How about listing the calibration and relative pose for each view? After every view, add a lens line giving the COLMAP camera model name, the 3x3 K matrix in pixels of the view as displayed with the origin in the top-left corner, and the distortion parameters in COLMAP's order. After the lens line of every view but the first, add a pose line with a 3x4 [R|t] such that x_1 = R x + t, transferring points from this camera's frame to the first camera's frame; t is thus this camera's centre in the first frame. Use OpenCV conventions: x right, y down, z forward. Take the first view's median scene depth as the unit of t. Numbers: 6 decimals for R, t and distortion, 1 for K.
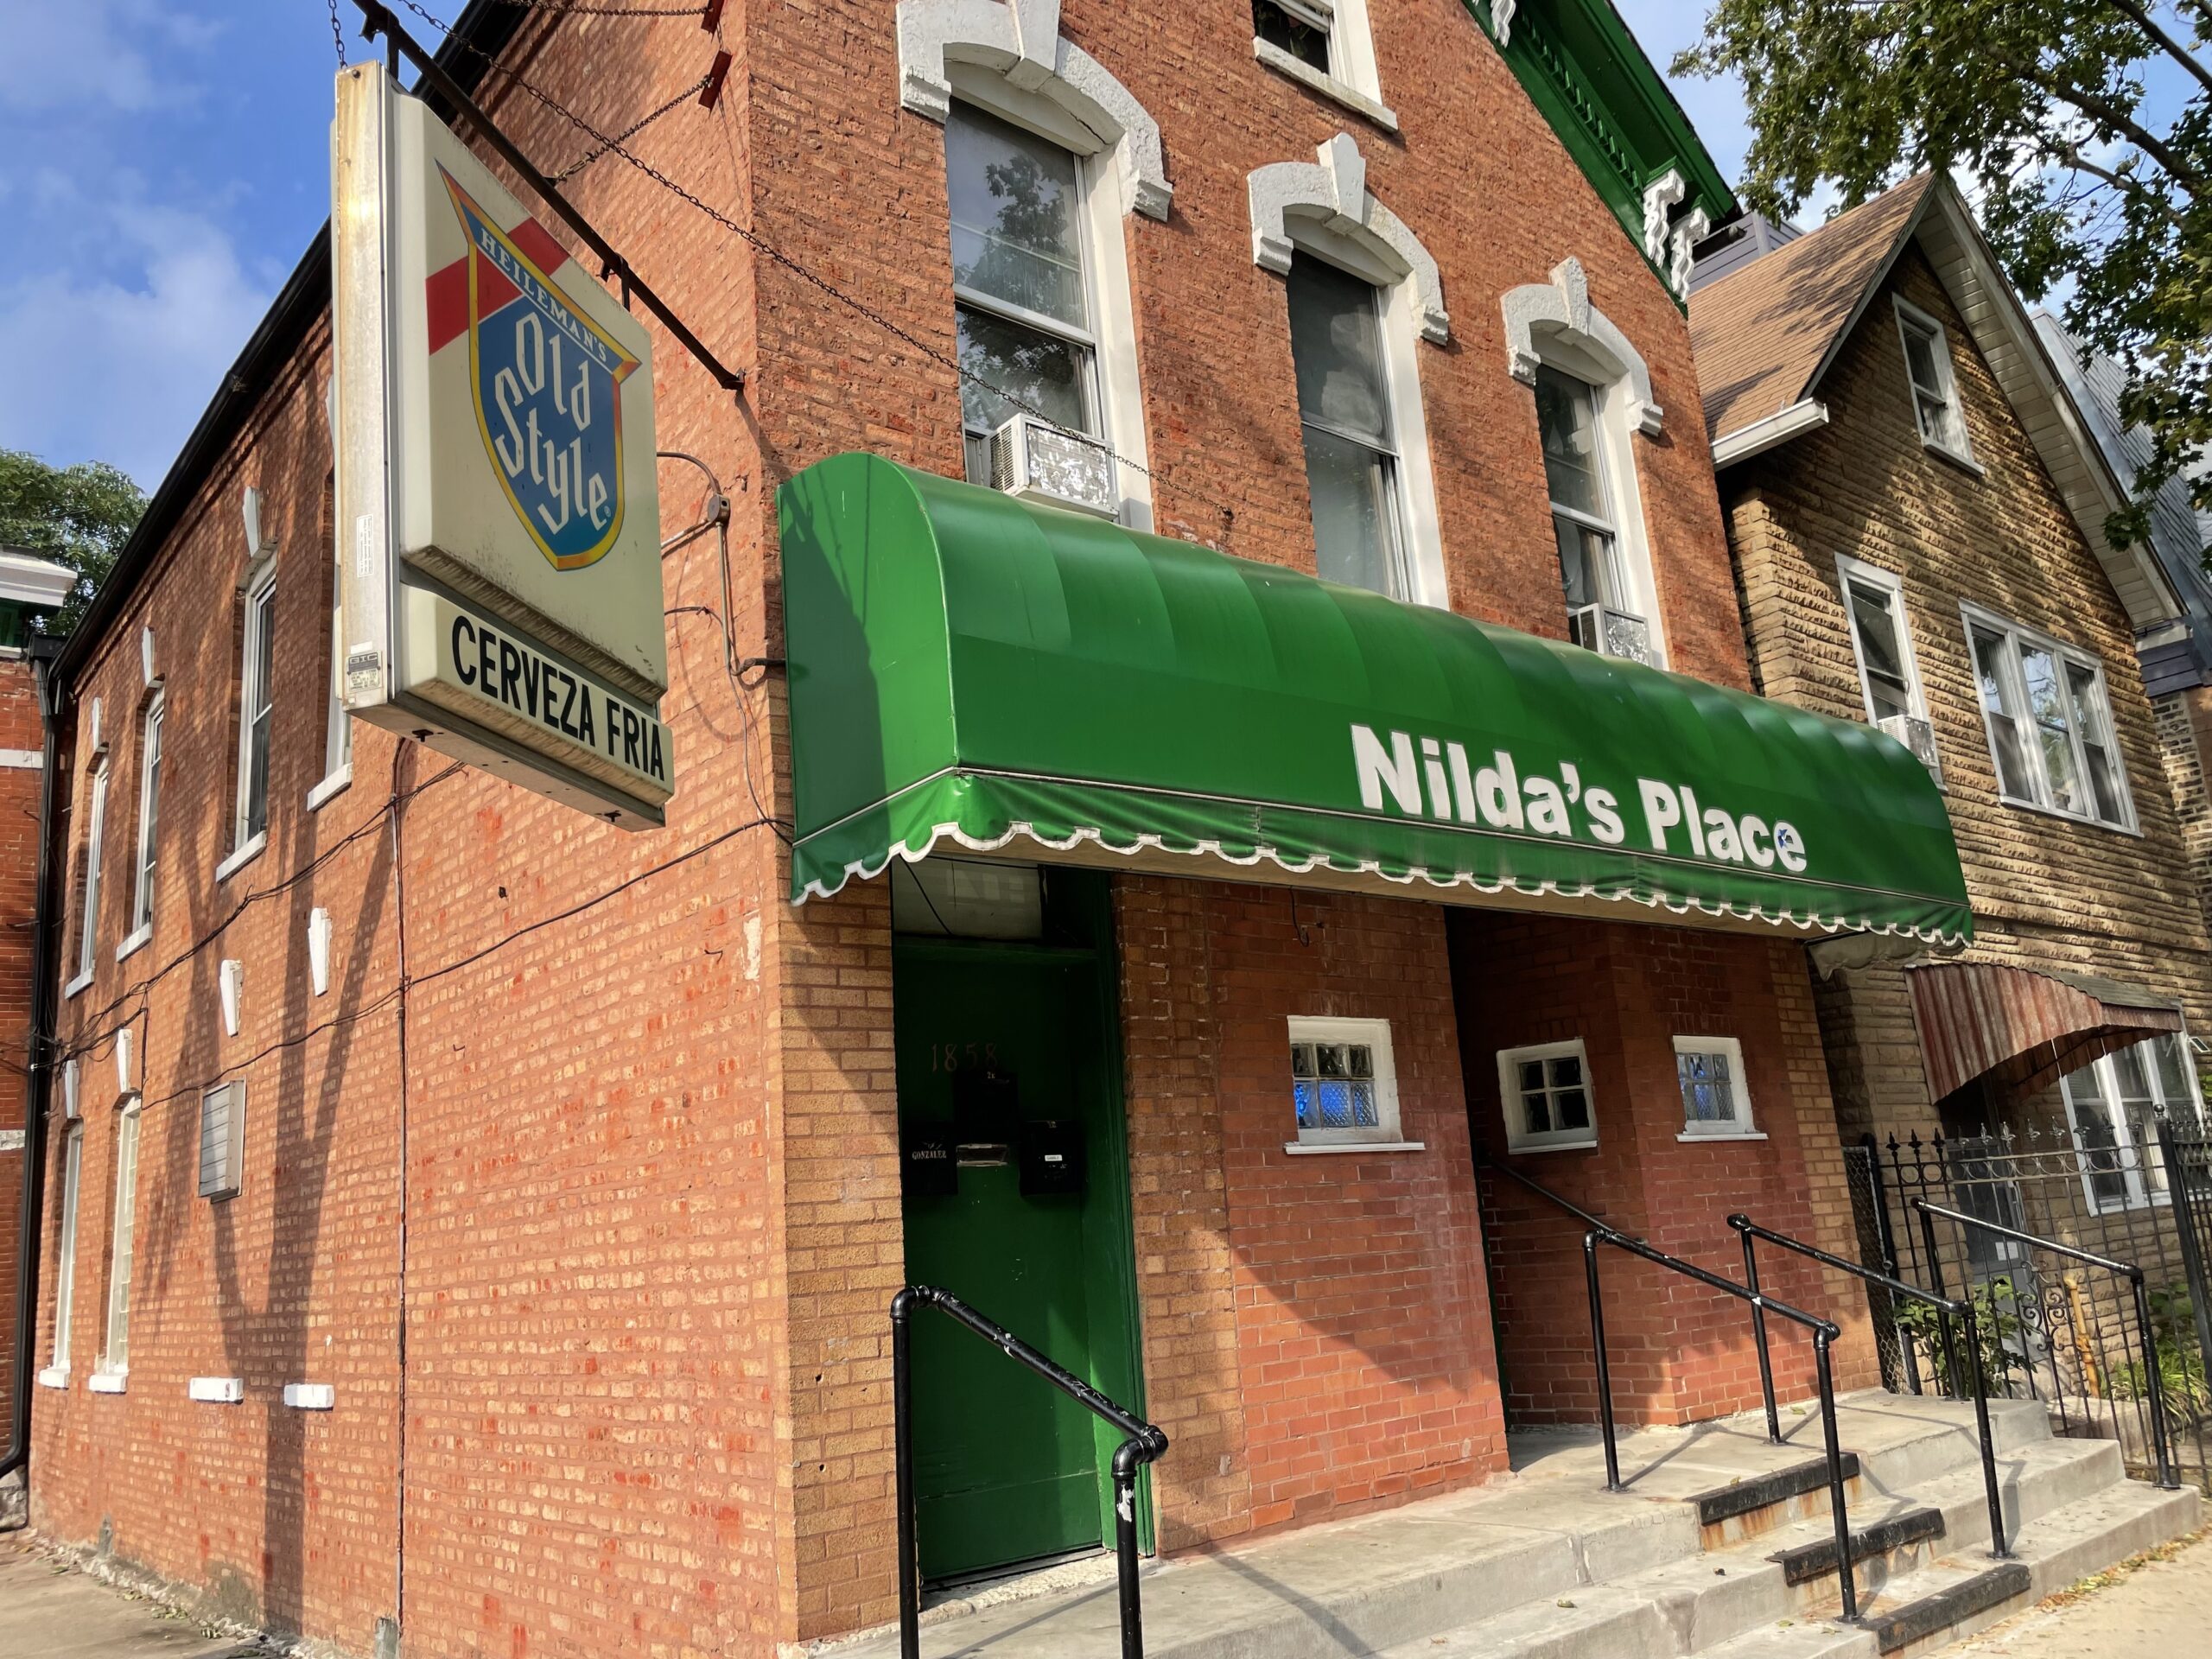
lens RADIAL K [[1694.2, 0, 1106.0], [0, 1694.2, 829.5], [0, 0, 1]] dist [0.100142, -0.196123]
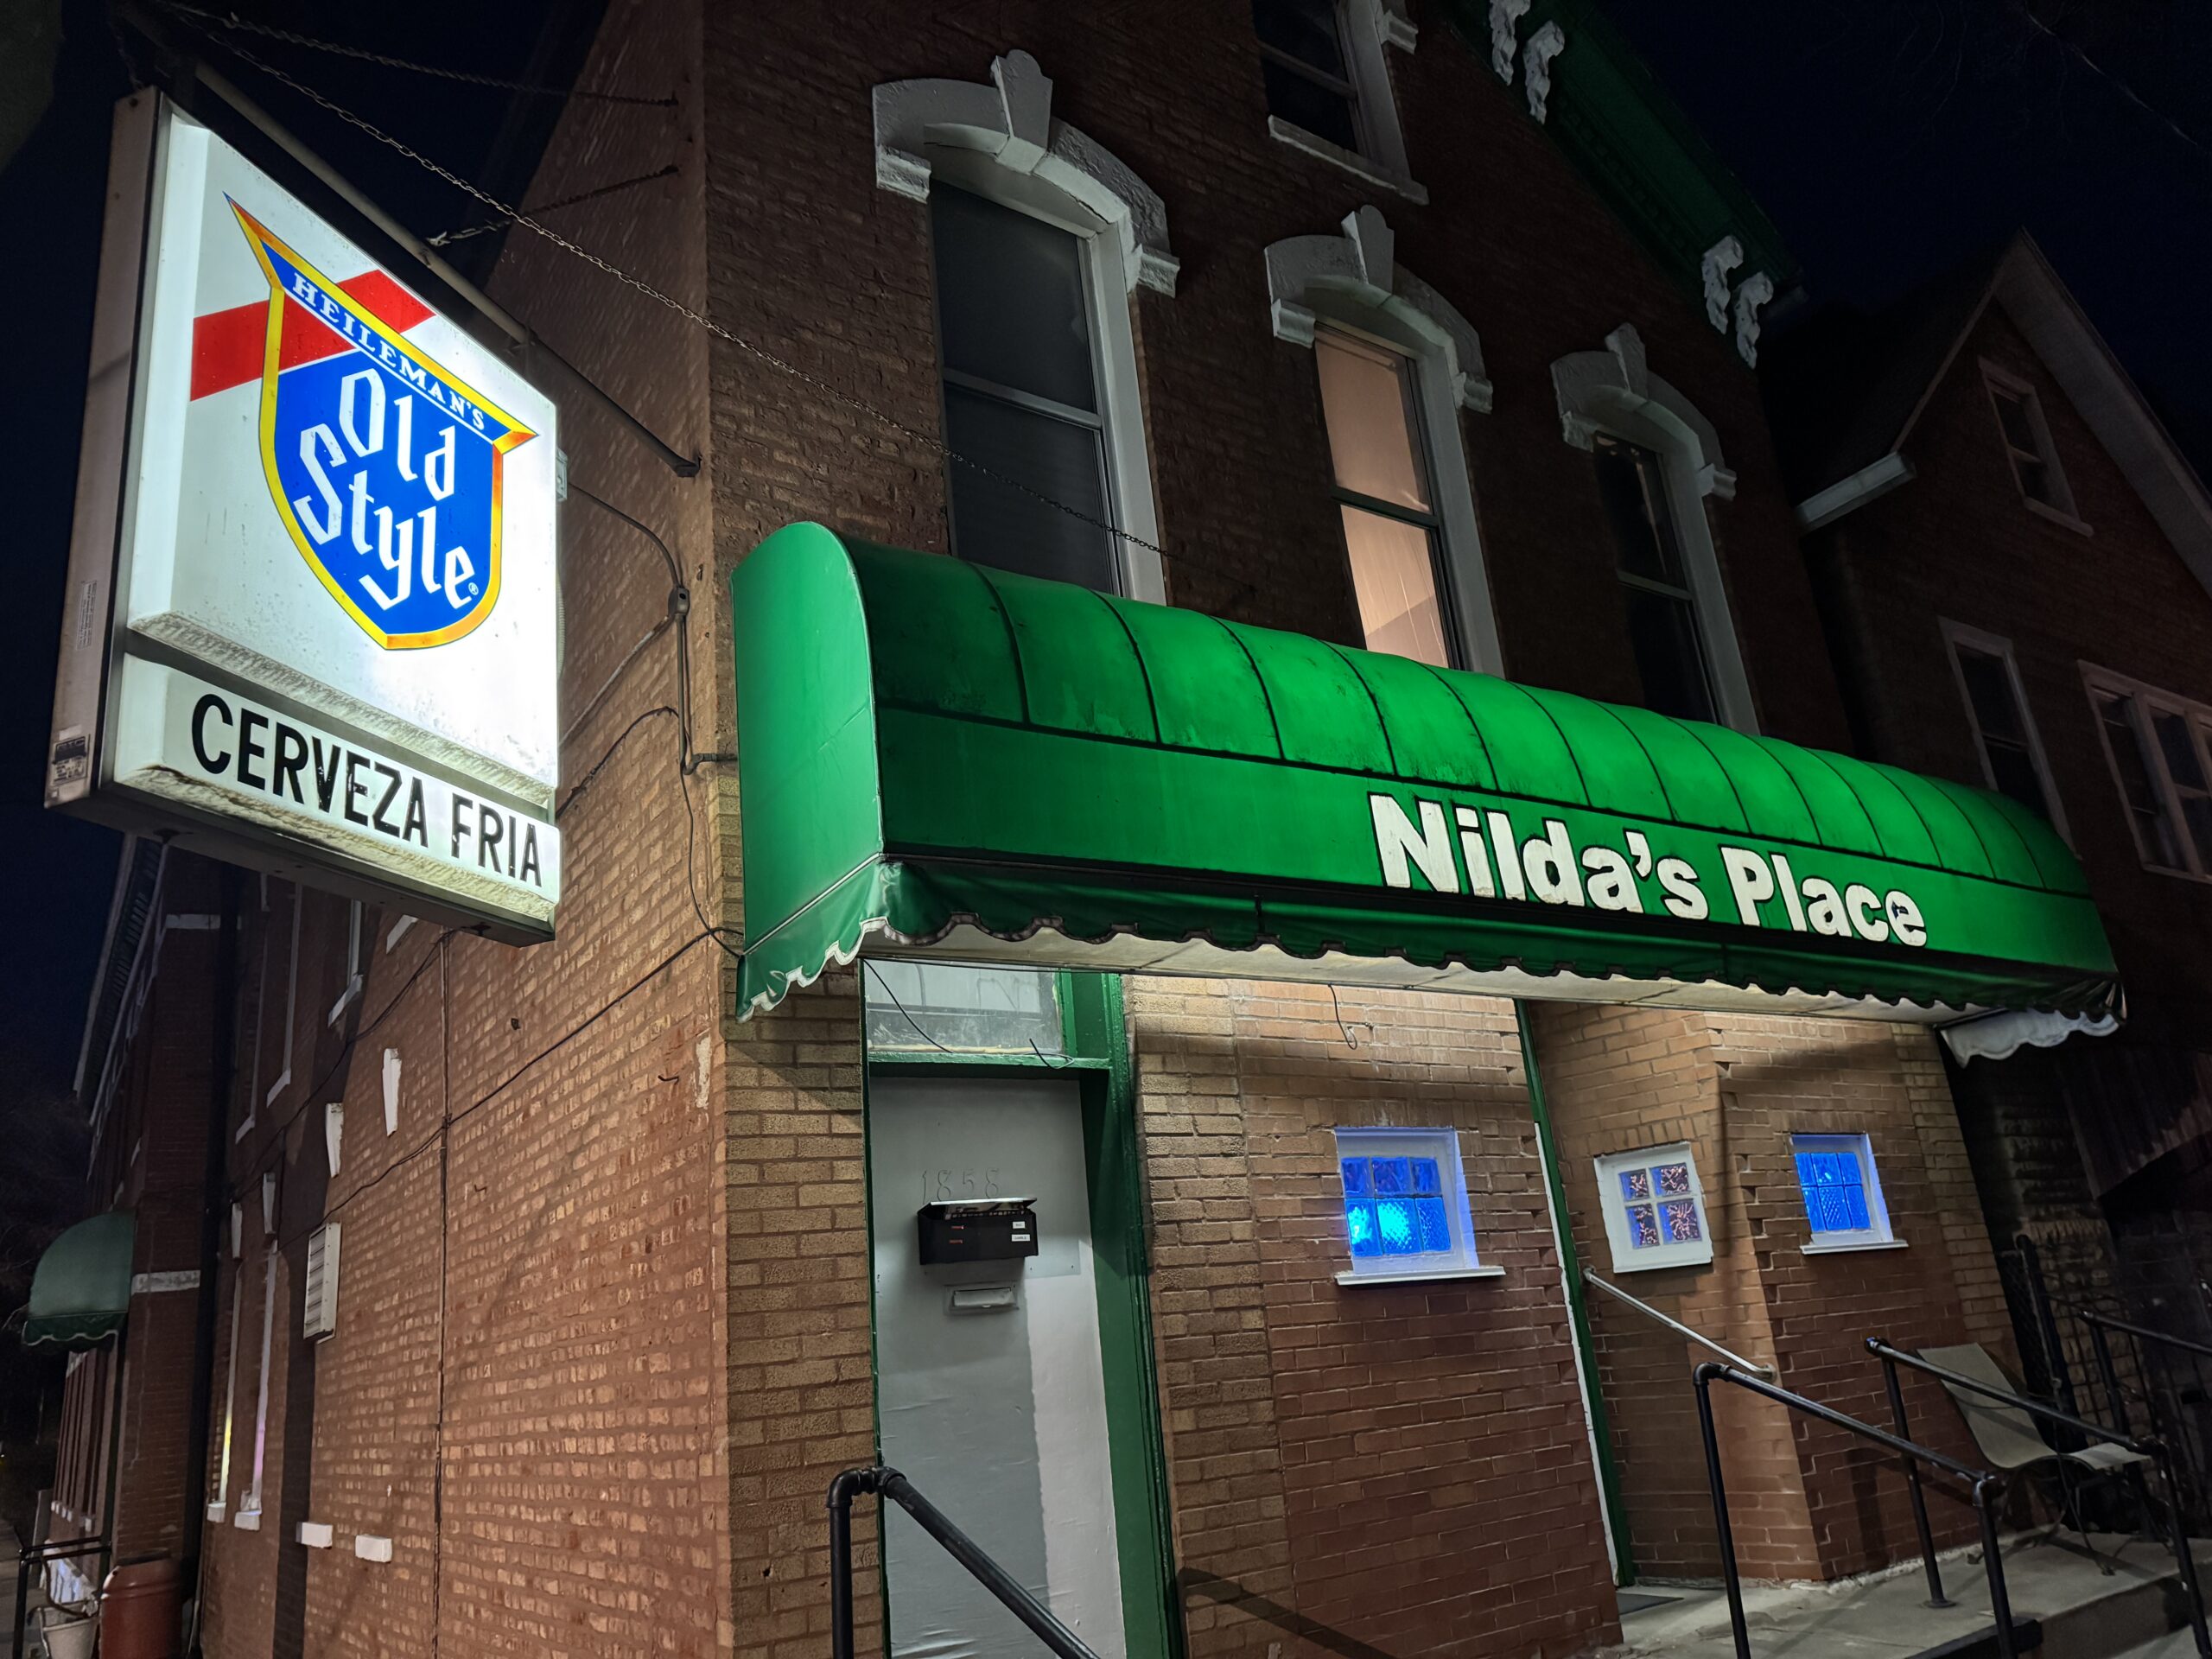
lens RADIAL K [[1565.7, 0, 1103.5], [0, 1565.7, 851.9], [0, 0, 1]] dist [0.065178, -0.099992]
pose [[0.993832, -0.049942, -0.099012, 0.080535], [0.043605, 0.996921, -0.065167, 0.013928], [0.101962, 0.060447, 0.992950, 0.164380]]
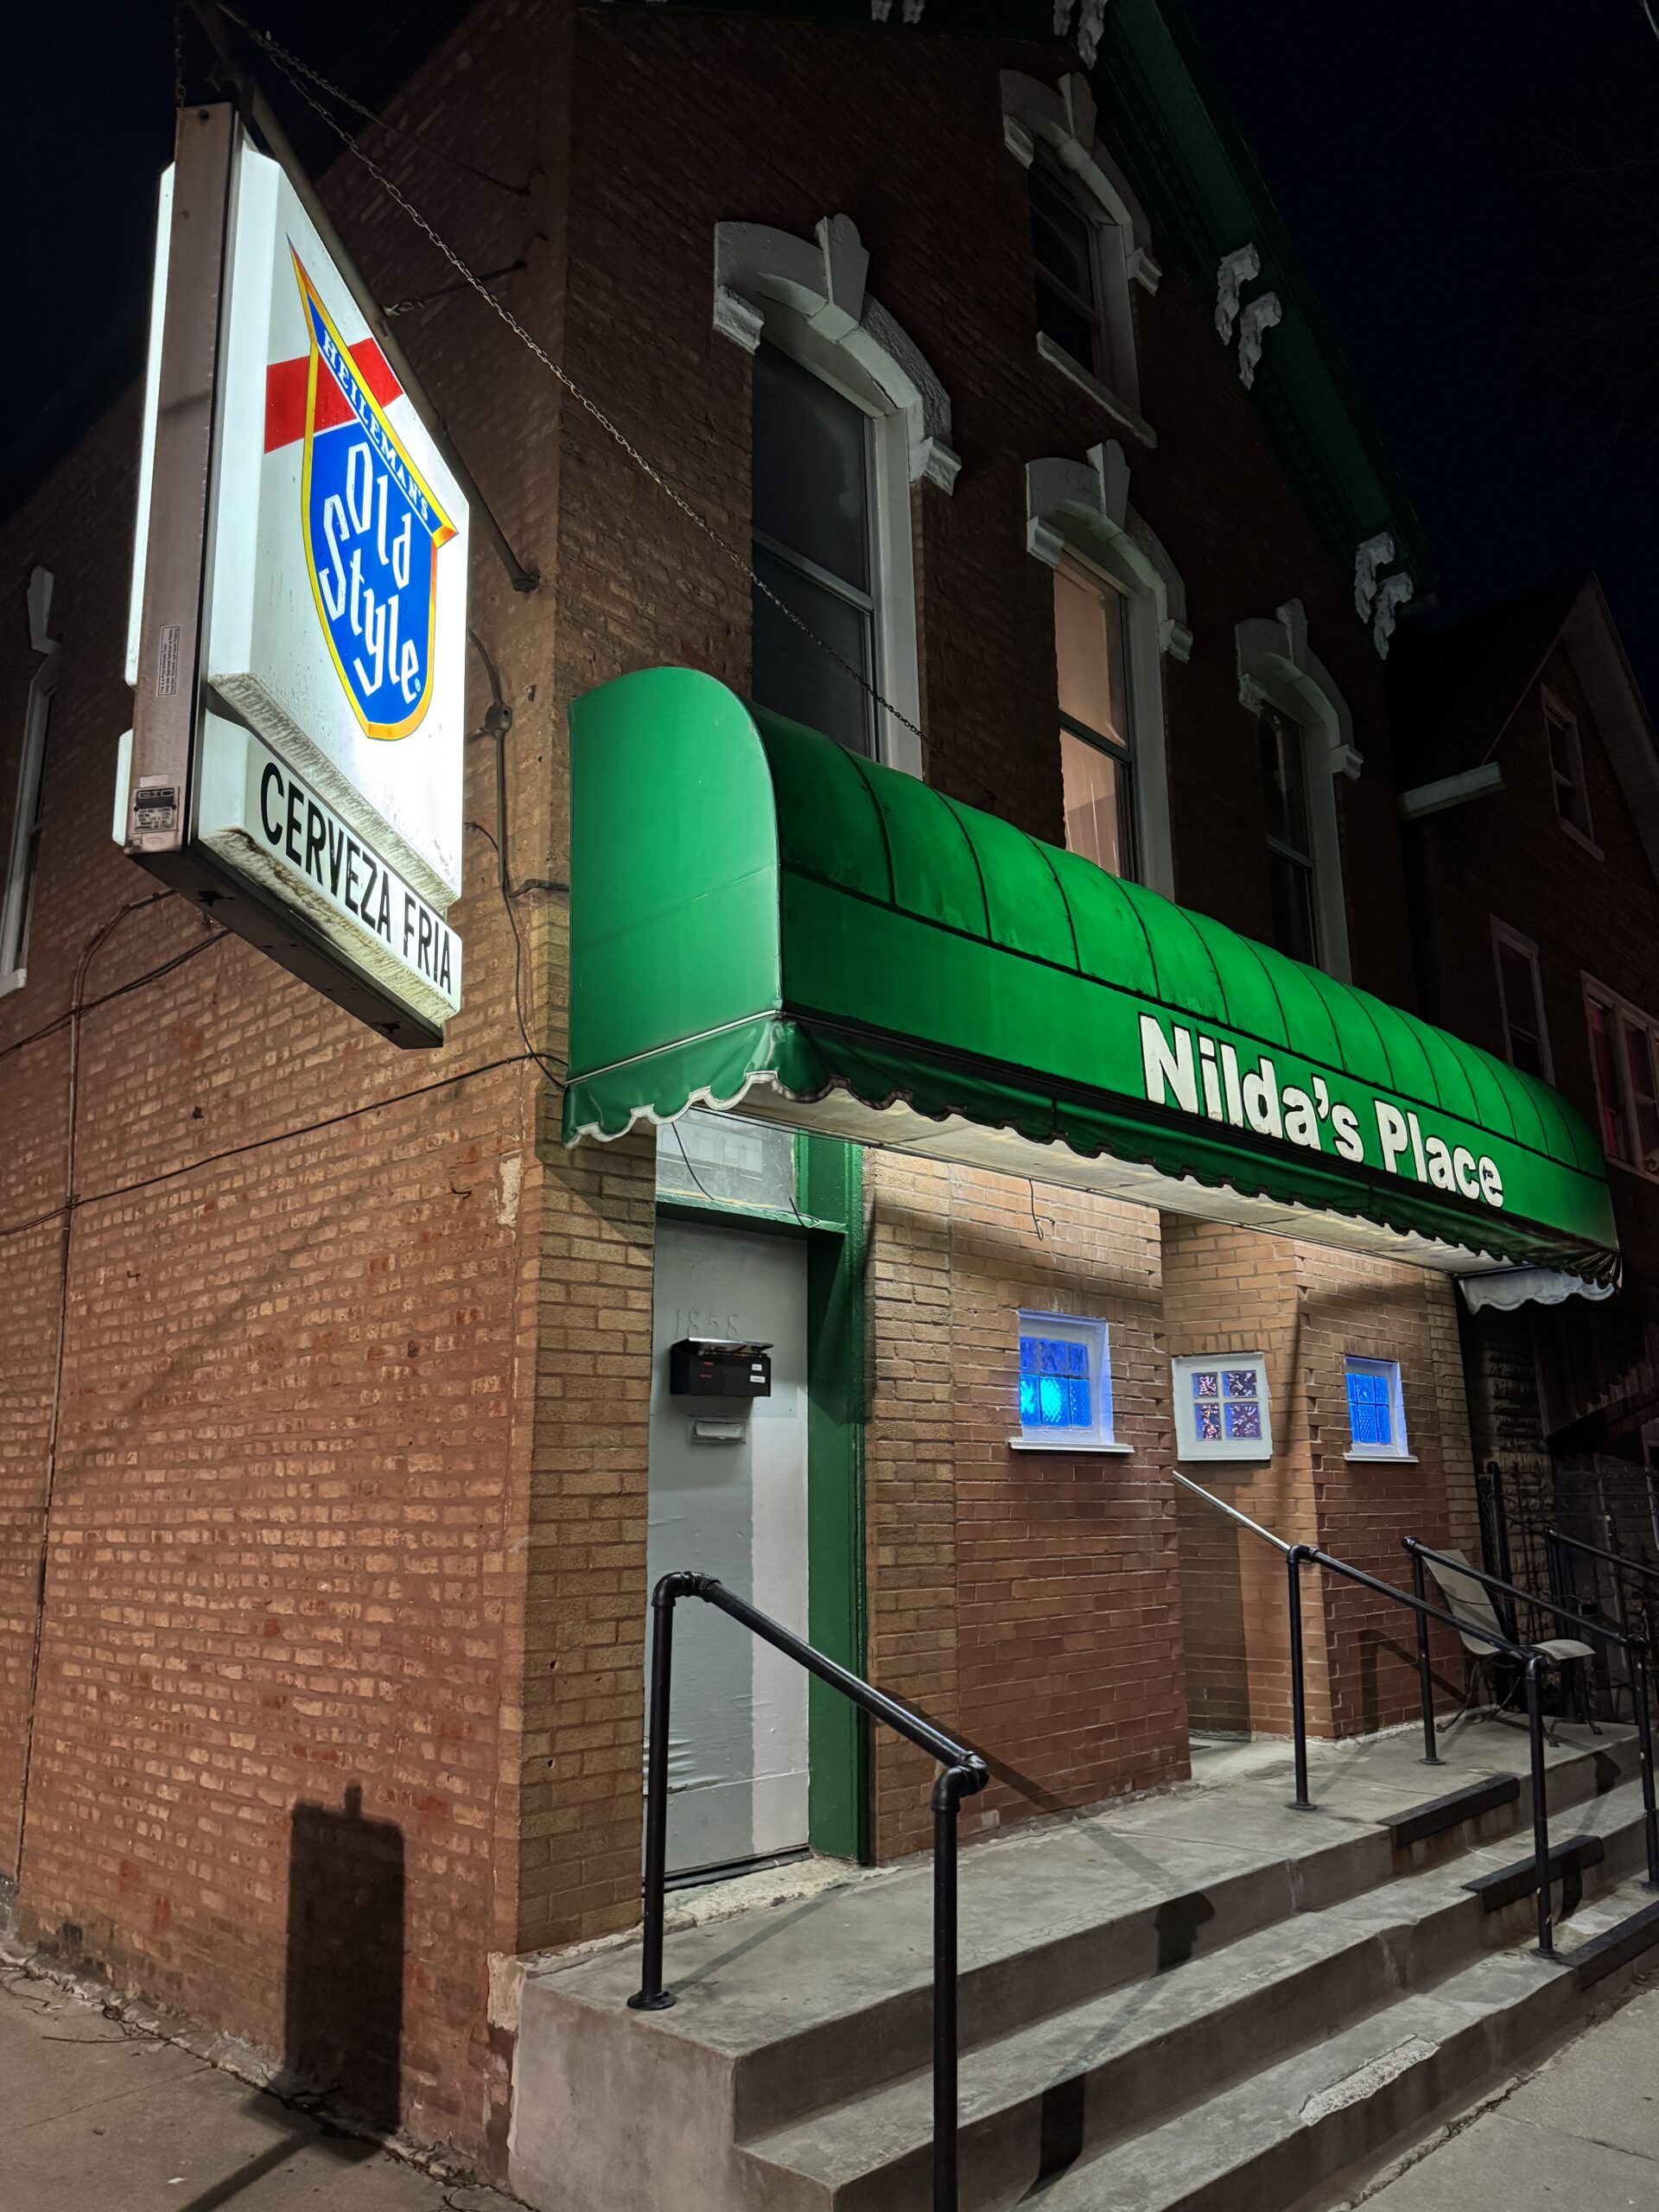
lens RADIAL K [[1555.4, 0, 837.7], [0, 1555.4, 1139.1], [0, 0, 1]] dist [0.104540, -0.181050]
pose [[0.991581, 0.086858, 0.096040, -0.099182], [-0.087645, 0.996144, 0.003995, 0.018951], [-0.095322, -0.012378, 0.995369, 0.121690]]
